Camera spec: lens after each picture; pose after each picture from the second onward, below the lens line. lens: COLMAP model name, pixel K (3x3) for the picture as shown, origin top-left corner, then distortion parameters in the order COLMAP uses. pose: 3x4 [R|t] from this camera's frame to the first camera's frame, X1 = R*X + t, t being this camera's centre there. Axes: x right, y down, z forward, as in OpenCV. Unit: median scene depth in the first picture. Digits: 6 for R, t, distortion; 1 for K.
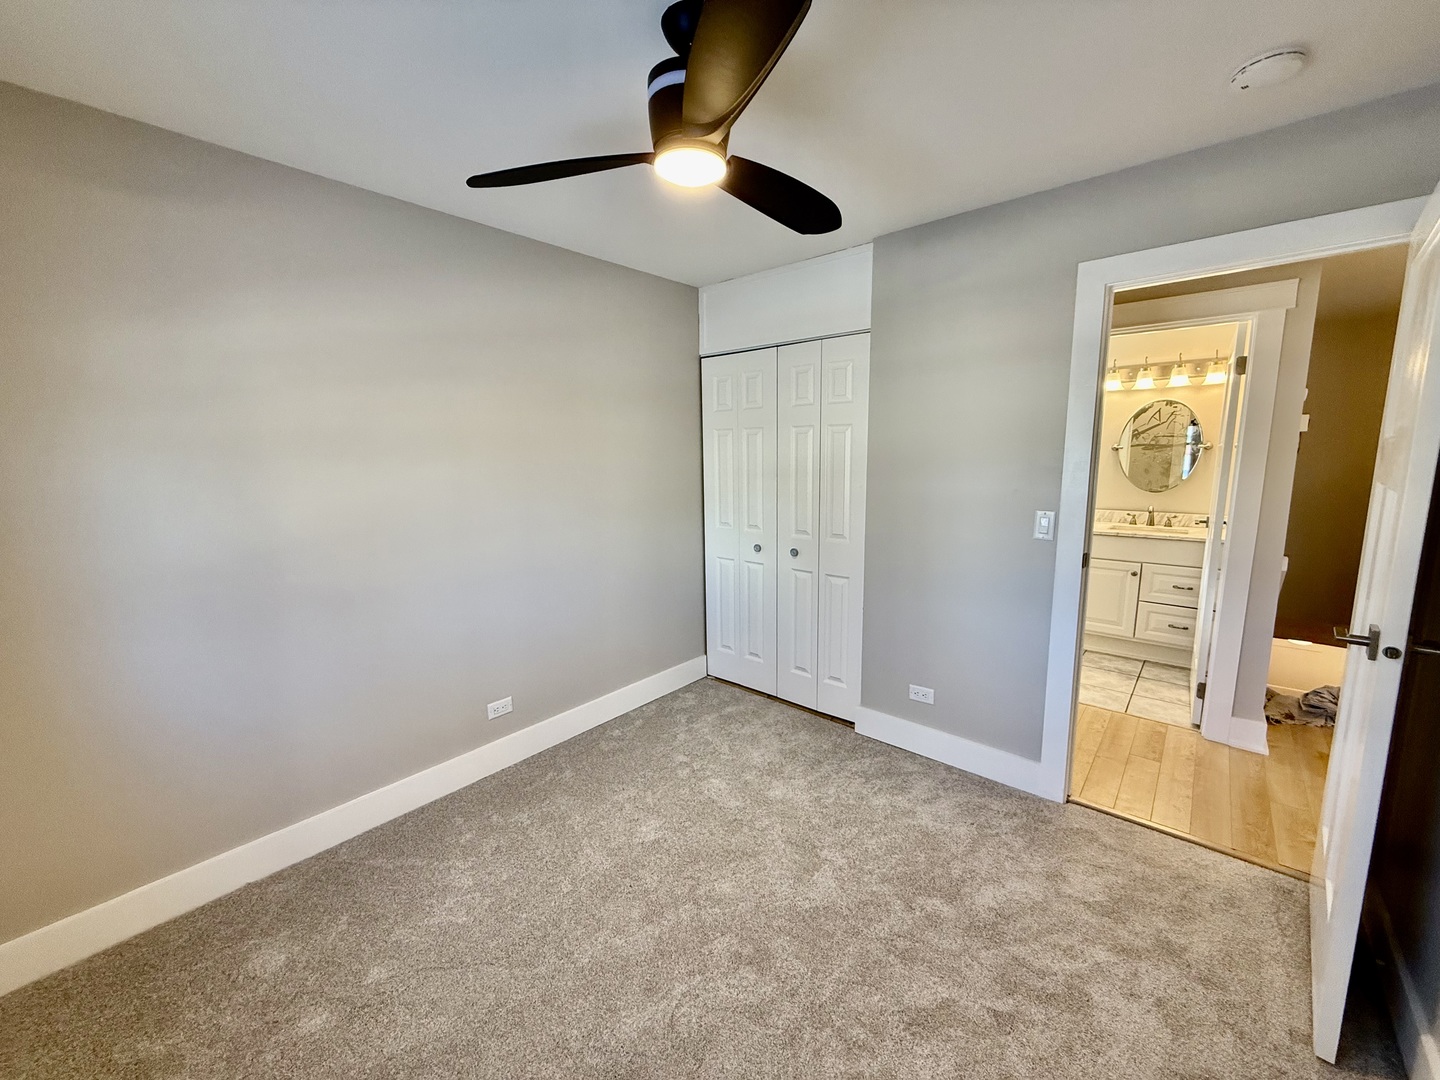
lens RADIAL K [[572.9, 0, 721.0], [0, 572.9, 538.3], [0, 0, 1]] dist [-0.001108, 0.000731]
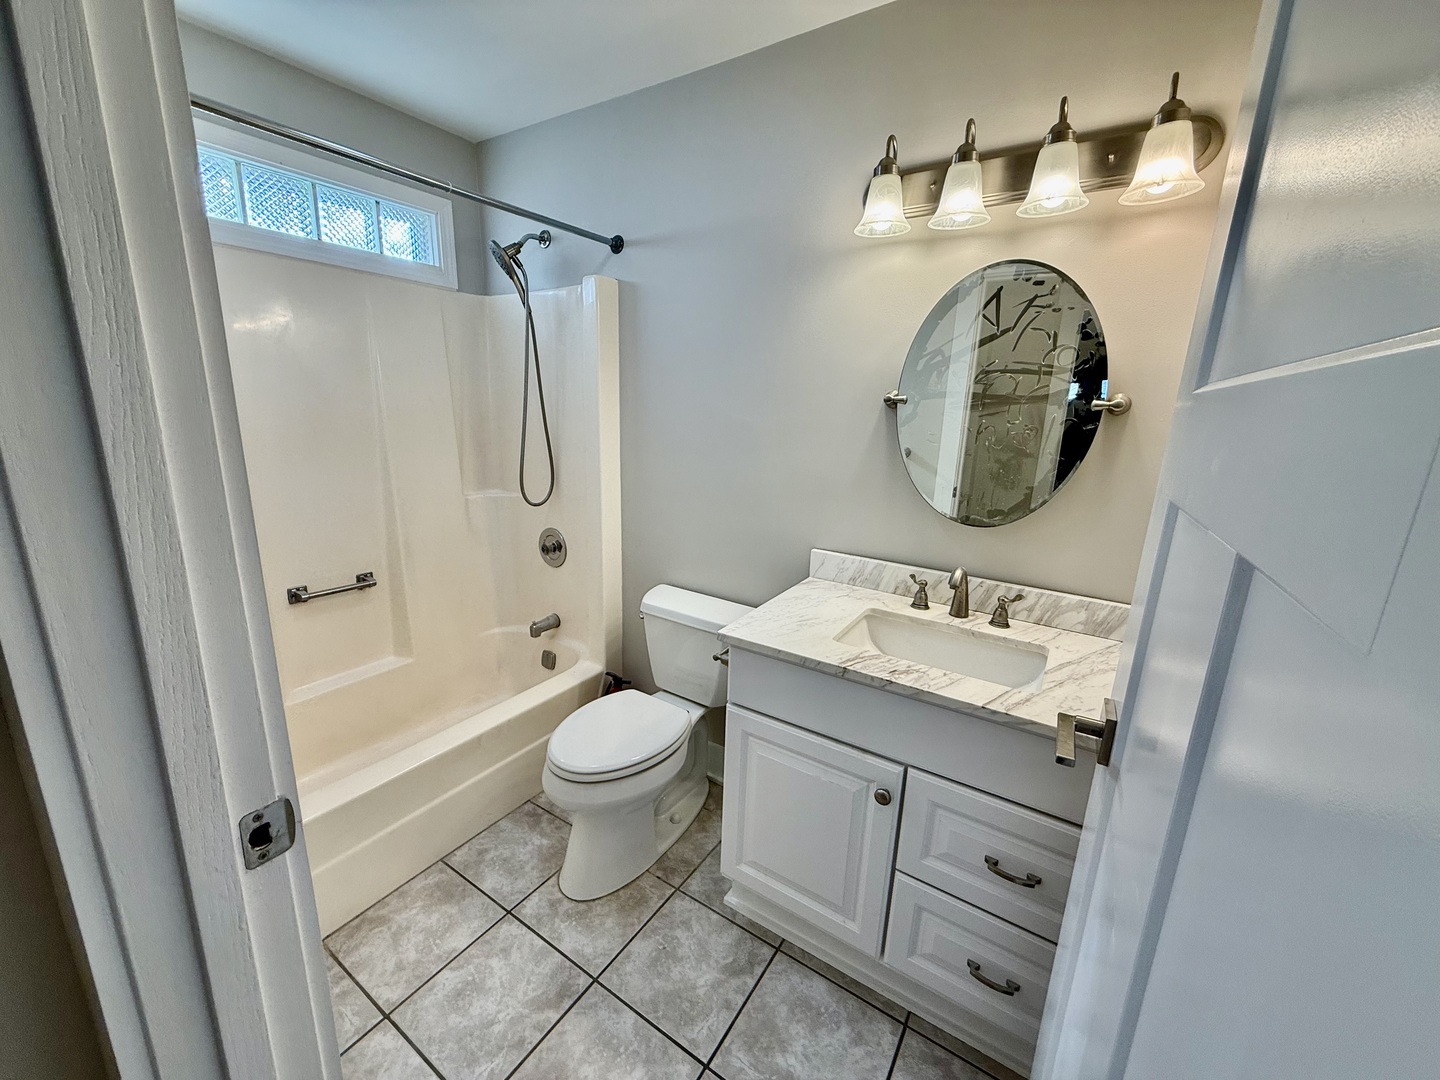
lens RADIAL K [[572.9, 0, 716.9], [0, 572.9, 537.1], [0, 0, 1]] dist [-0.001108, 0.000731]
pose [[0.990061, 0.008585, 0.140375, 0.557312], [-0.020917, 0.996022, 0.086617, -0.105013], [-0.139073, -0.088692, 0.986302, 0.677923]]
